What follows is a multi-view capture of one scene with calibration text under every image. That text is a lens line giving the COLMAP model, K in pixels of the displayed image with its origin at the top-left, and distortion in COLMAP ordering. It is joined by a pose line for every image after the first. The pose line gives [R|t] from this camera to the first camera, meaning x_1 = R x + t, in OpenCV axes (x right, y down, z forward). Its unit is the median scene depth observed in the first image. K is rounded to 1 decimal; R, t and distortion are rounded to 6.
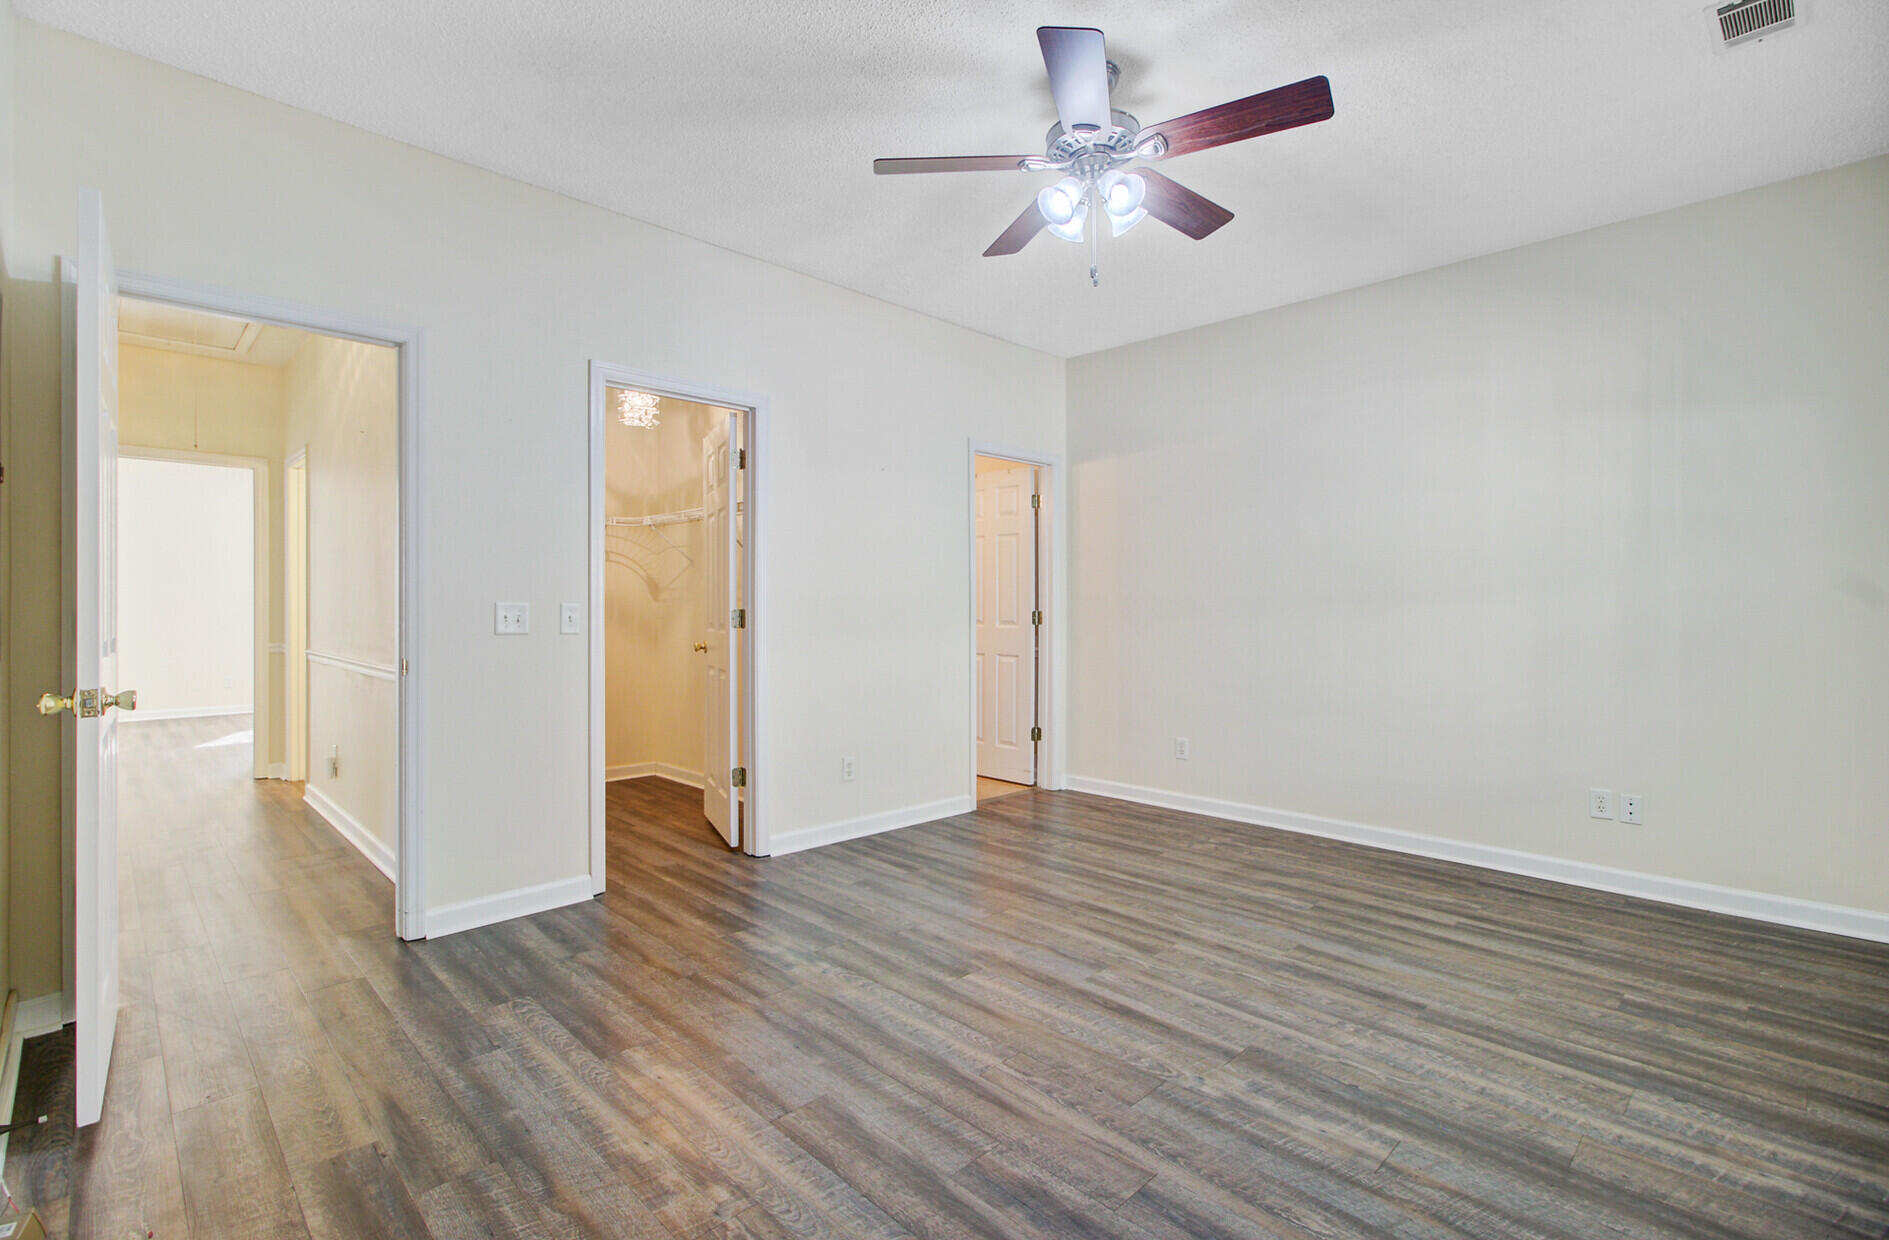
lens RADIAL K [[878.8, 0, 938.3], [0, 878.8, 608.8], [0, 0, 1]] dist [0.002433, 0.003978]
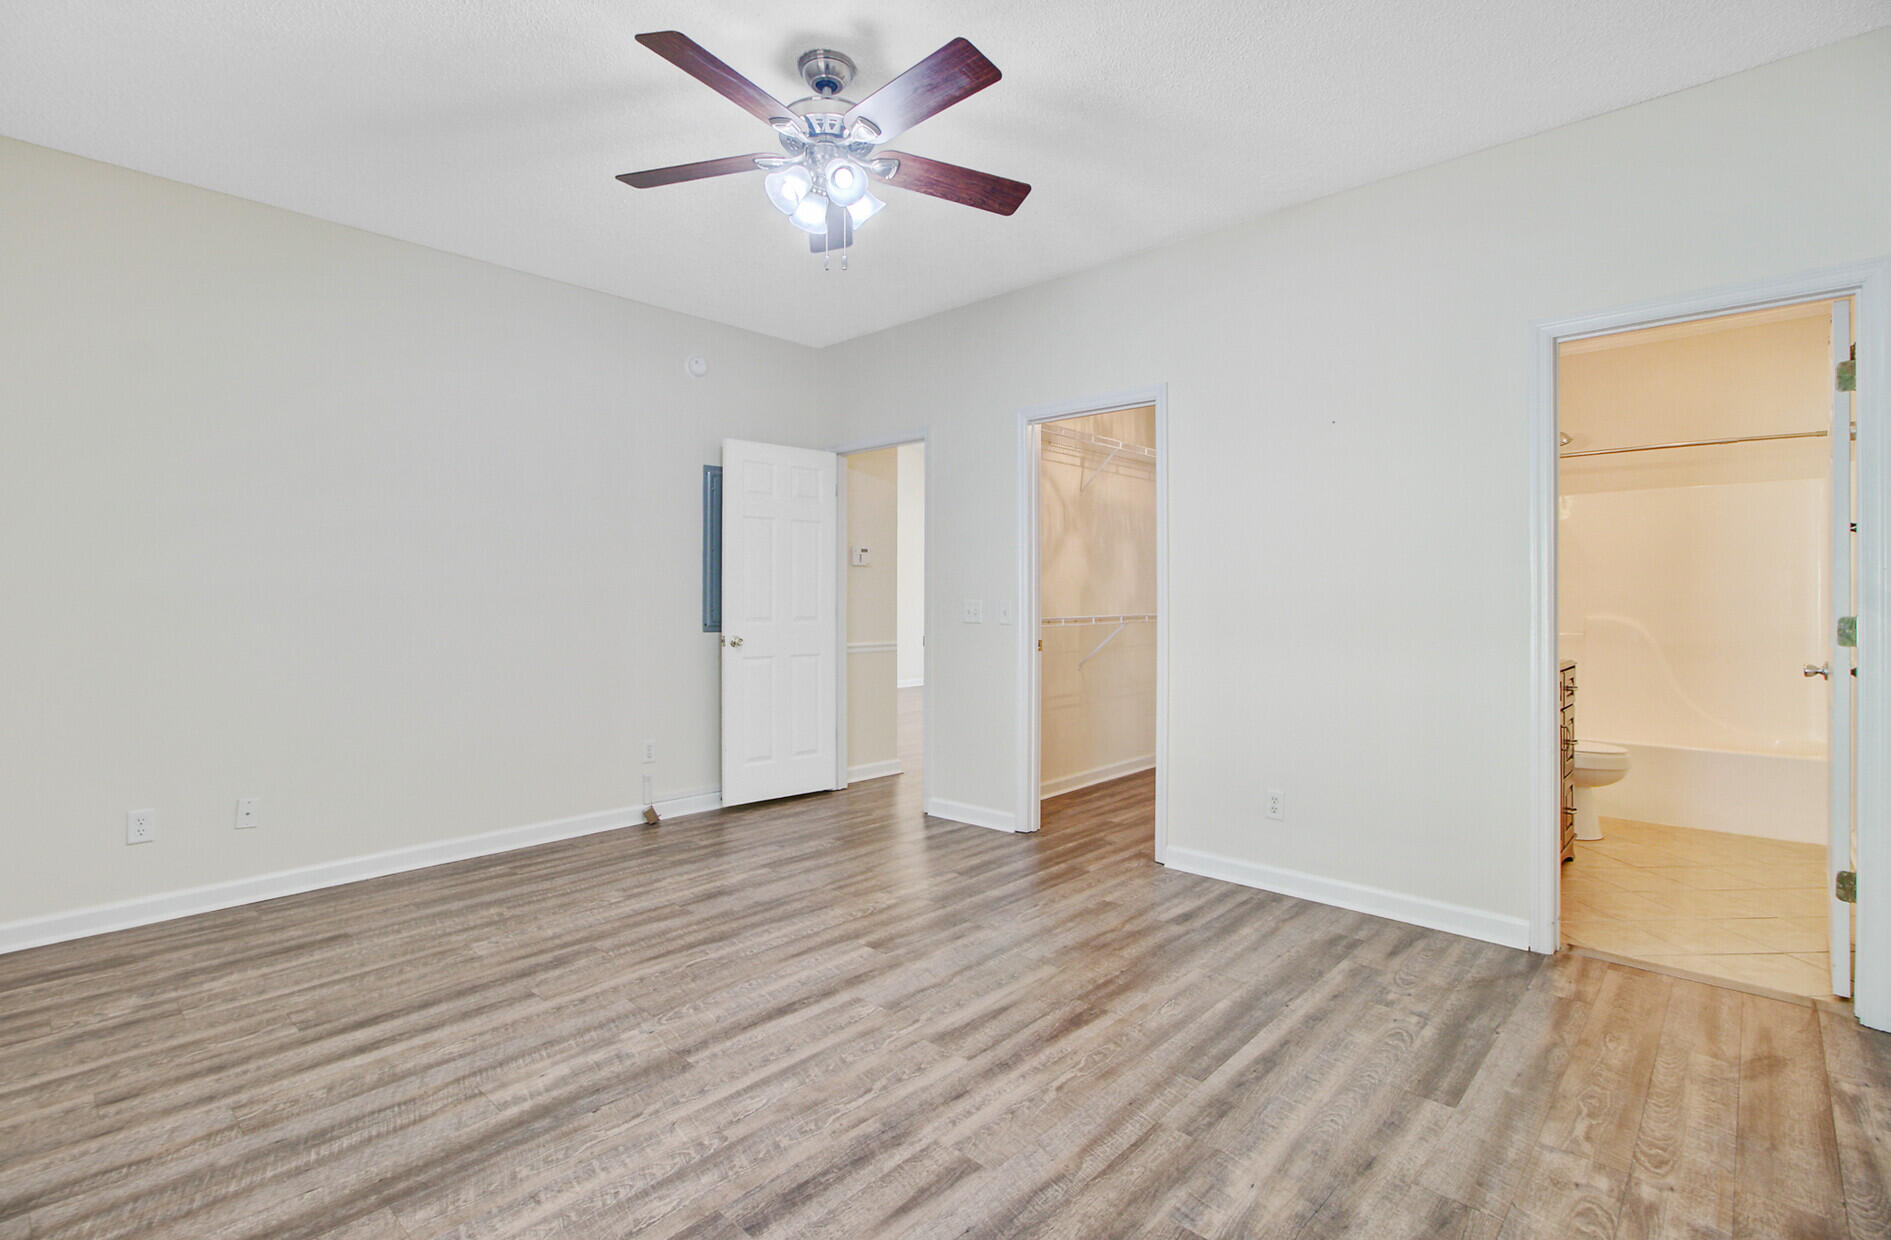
lens RADIAL K [[879.8, 0, 938.6], [0, 879.8, 612.2], [0, 0, 1]] dist [0.002433, 0.003978]
pose [[0.032738, 0.008334, -0.999429, 1.221473], [-0.000503, 0.999965, 0.008322, -0.011937], [0.999464, 0.000230, 0.032741, 1.134792]]
